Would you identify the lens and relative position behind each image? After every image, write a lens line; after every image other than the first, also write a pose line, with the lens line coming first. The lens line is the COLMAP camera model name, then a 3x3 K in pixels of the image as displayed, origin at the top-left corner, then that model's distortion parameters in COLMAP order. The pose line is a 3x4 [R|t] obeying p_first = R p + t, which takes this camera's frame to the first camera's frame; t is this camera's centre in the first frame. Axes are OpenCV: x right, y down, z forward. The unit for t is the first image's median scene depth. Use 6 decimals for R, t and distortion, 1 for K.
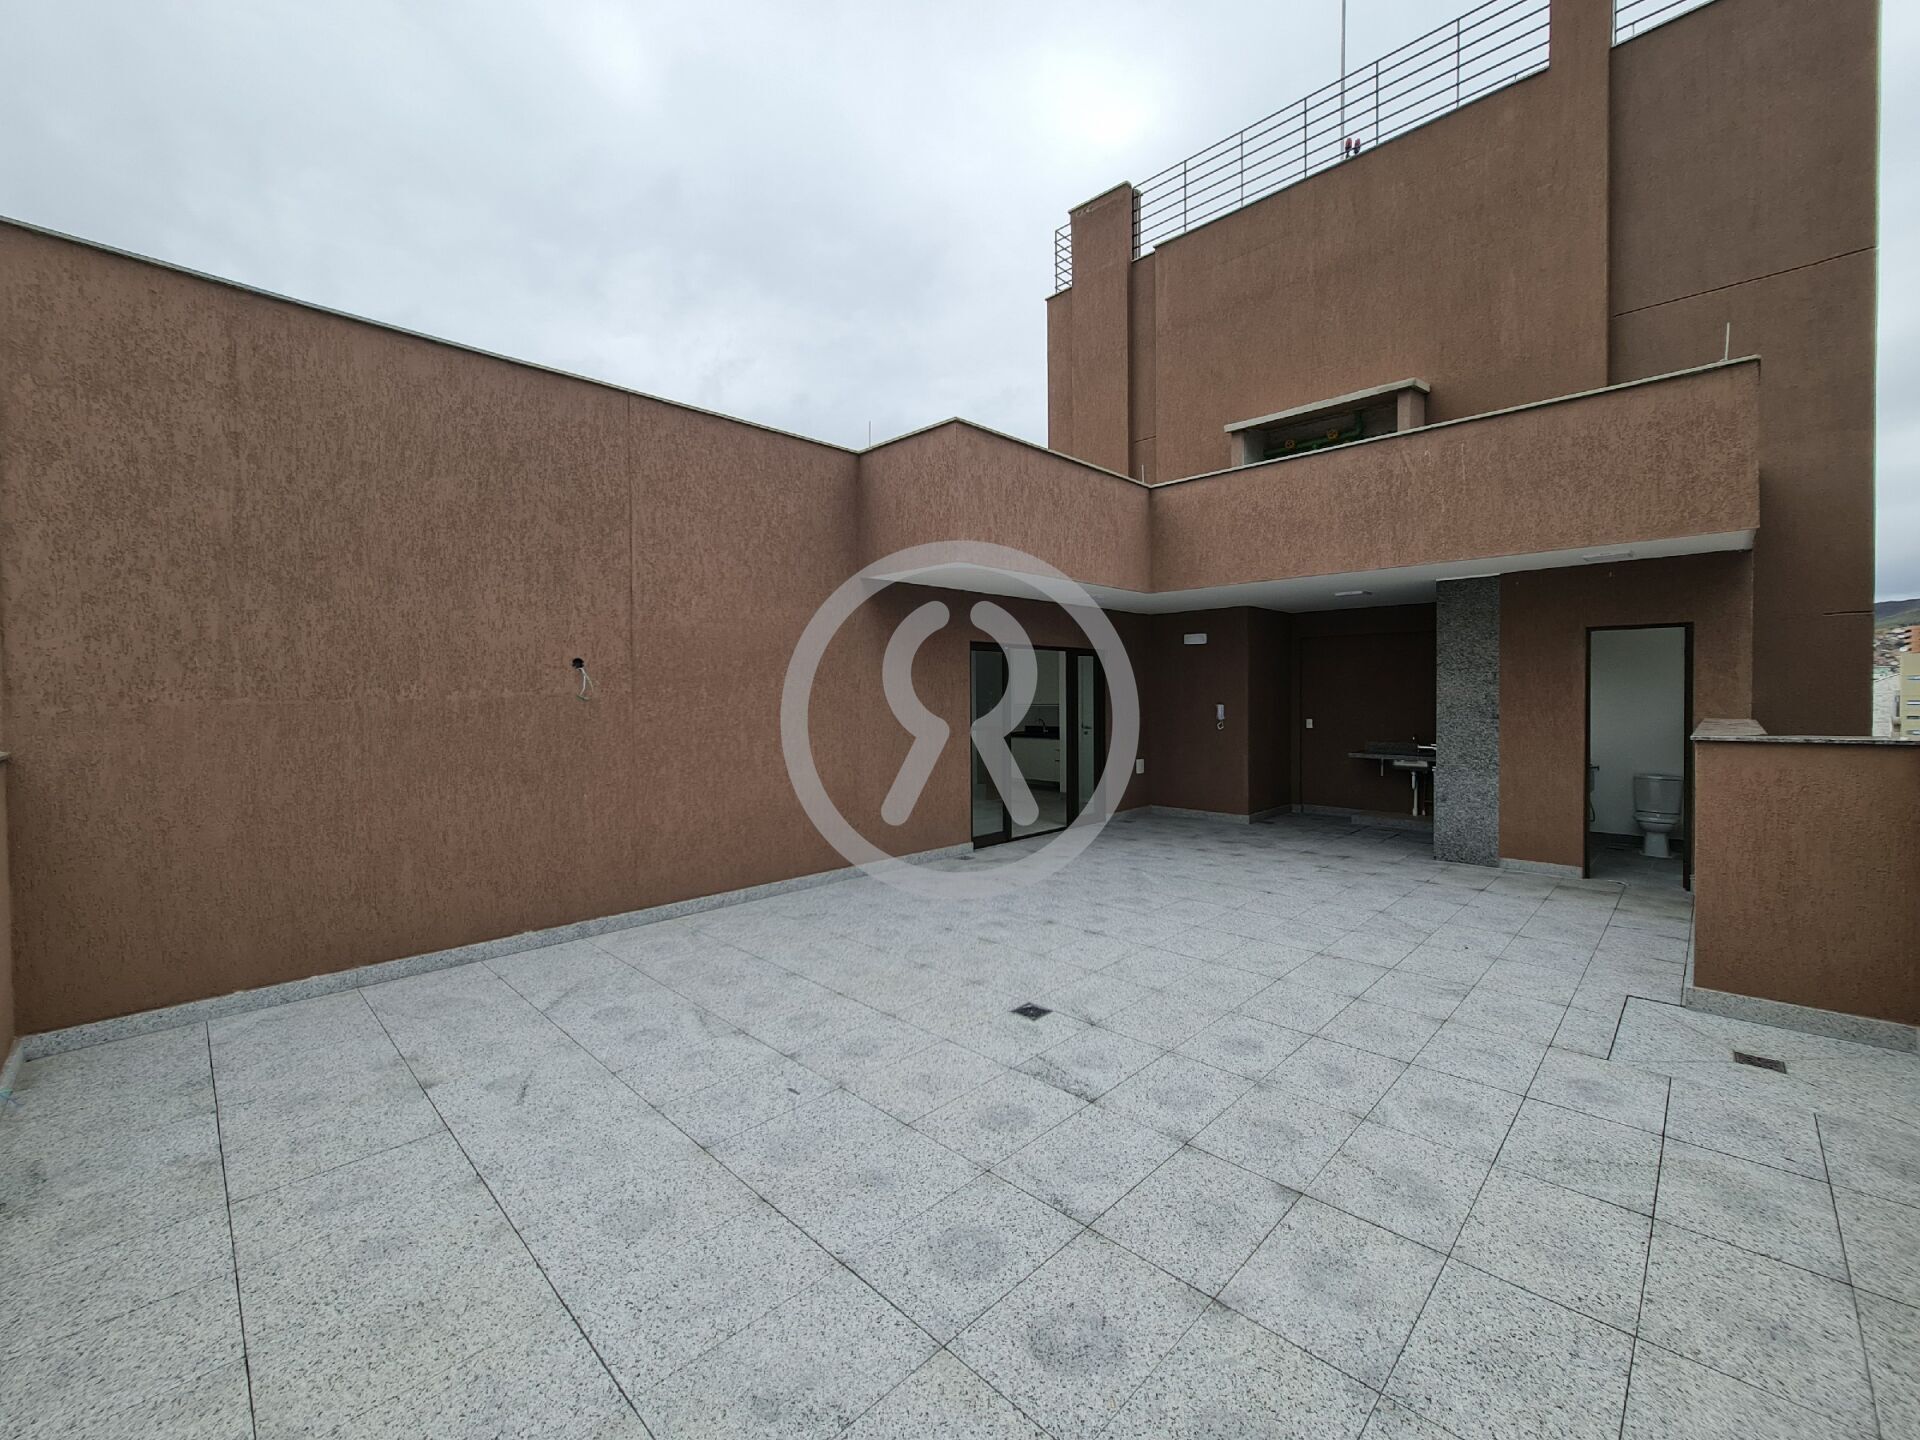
lens RADIAL K [[781.3, 0, 939.3], [0, 781.3, 716.3], [0, 0, 1]] dist [-0.003654, 0.001096]
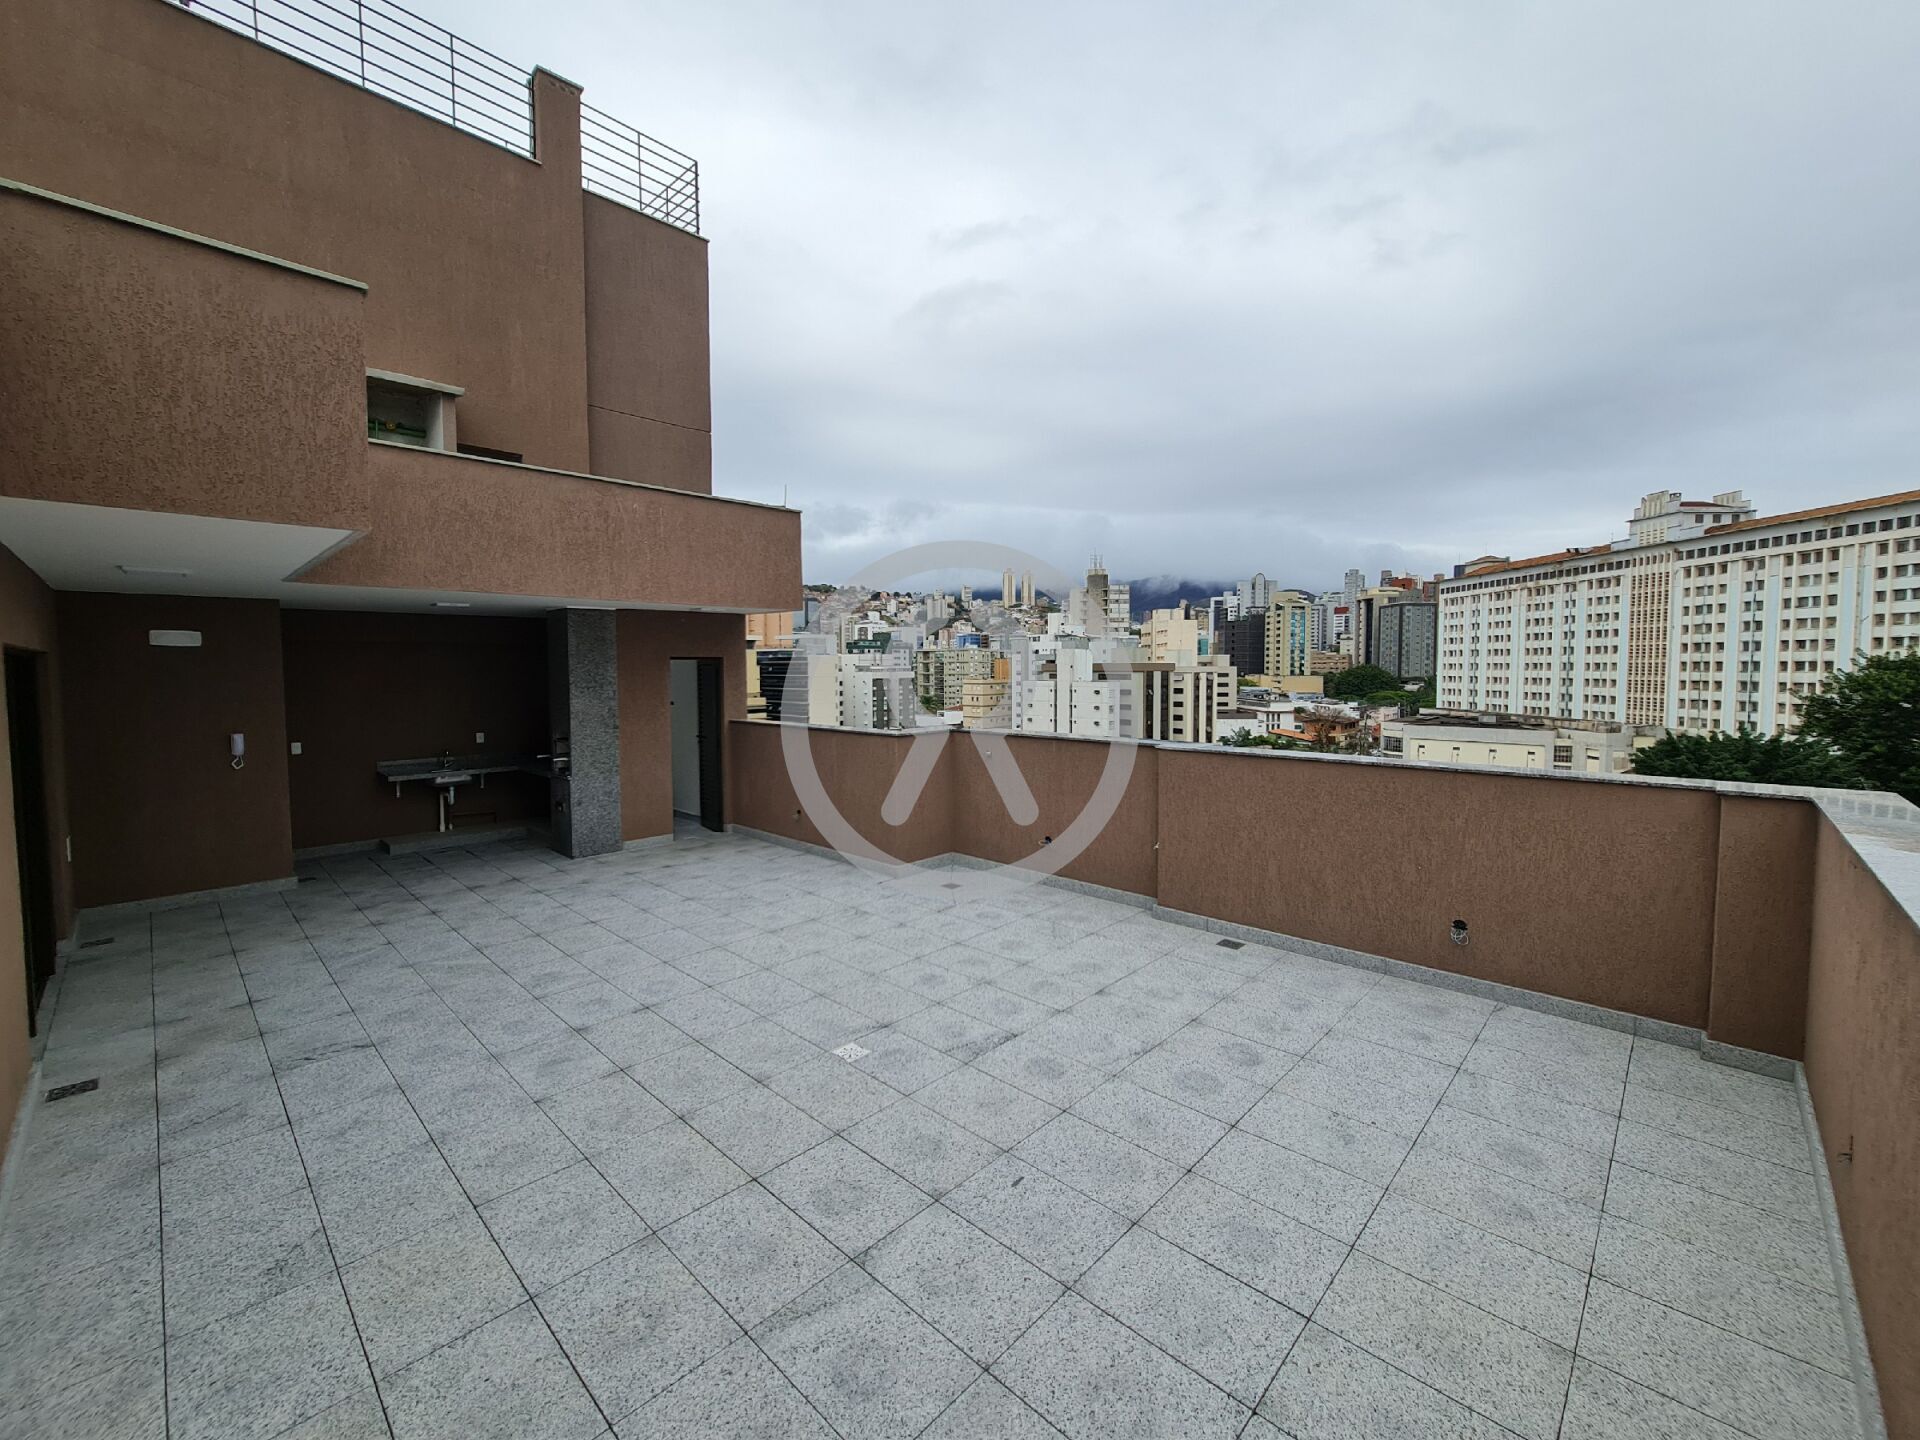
lens RADIAL K [[781.3, 0, 972.4], [0, 781.3, 715.8], [0, 0, 1]] dist [-0.003654, 0.001096]
pose [[-0.037193, -0.055810, 0.997748, -0.813495], [0.034829, 0.997760, 0.057109, -0.106503], [-0.998701, 0.036874, -0.035166, 0.786102]]
